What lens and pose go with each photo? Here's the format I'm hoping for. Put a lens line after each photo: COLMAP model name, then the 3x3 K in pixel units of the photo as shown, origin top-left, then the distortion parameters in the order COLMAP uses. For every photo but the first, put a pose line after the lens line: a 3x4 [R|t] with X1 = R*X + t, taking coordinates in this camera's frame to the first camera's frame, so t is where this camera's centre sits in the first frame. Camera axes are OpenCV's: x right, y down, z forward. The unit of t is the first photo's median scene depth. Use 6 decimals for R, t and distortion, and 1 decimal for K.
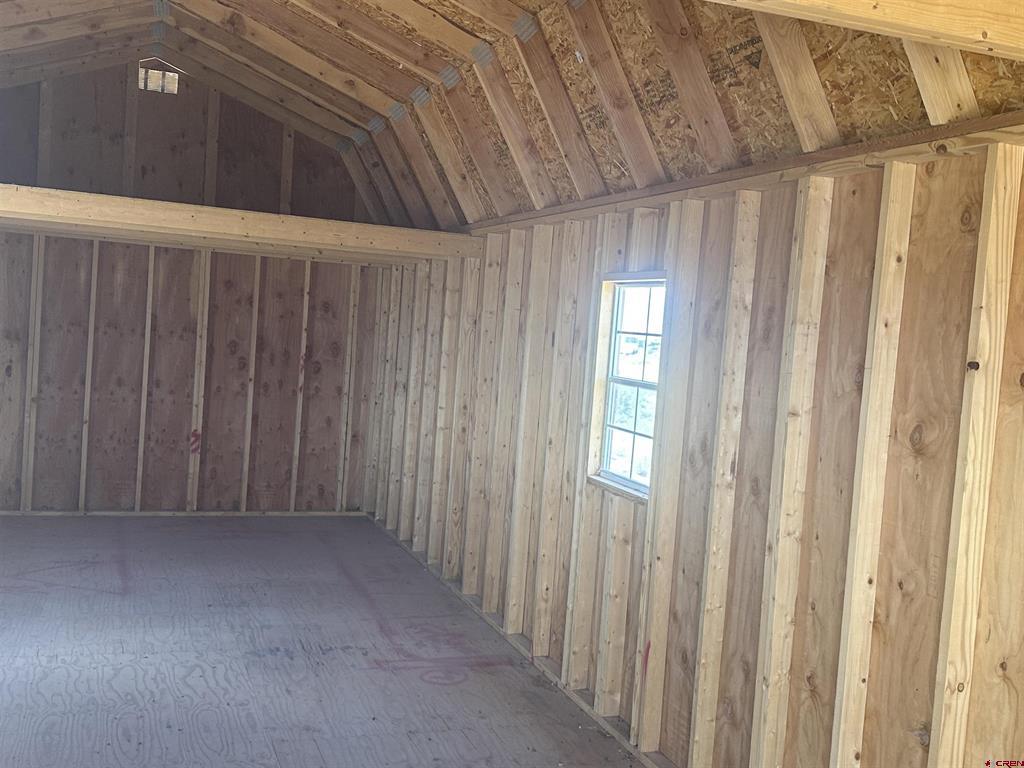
lens RADIAL K [[1059.6, 0, 505.4], [0, 1059.6, 387.6], [0, 0, 1]] dist [0.181422, -0.424632]
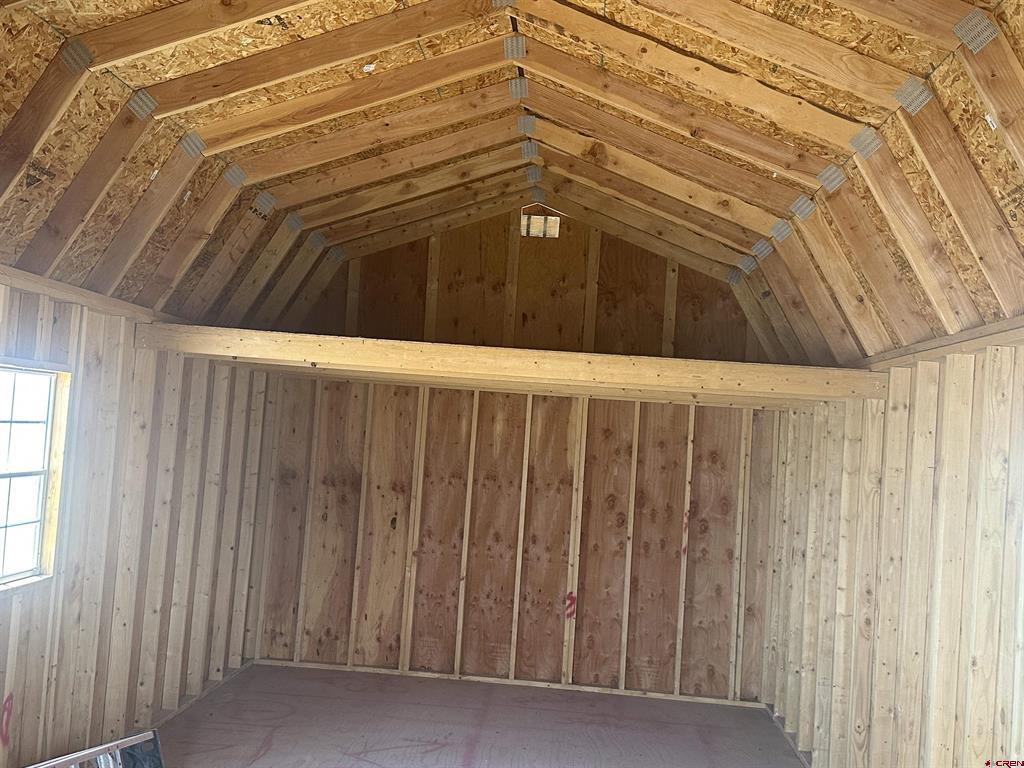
lens RADIAL K [[1059.6, 0, 505.4], [0, 1059.6, 387.6], [0, 0, 1]] dist [0.181422, -0.424632]
pose [[0.914619, -0.027094, -0.403407, 0.033244], [-0.025458, 0.991913, -0.124341, -0.020164], [0.403513, 0.123995, 0.906533, 0.138102]]
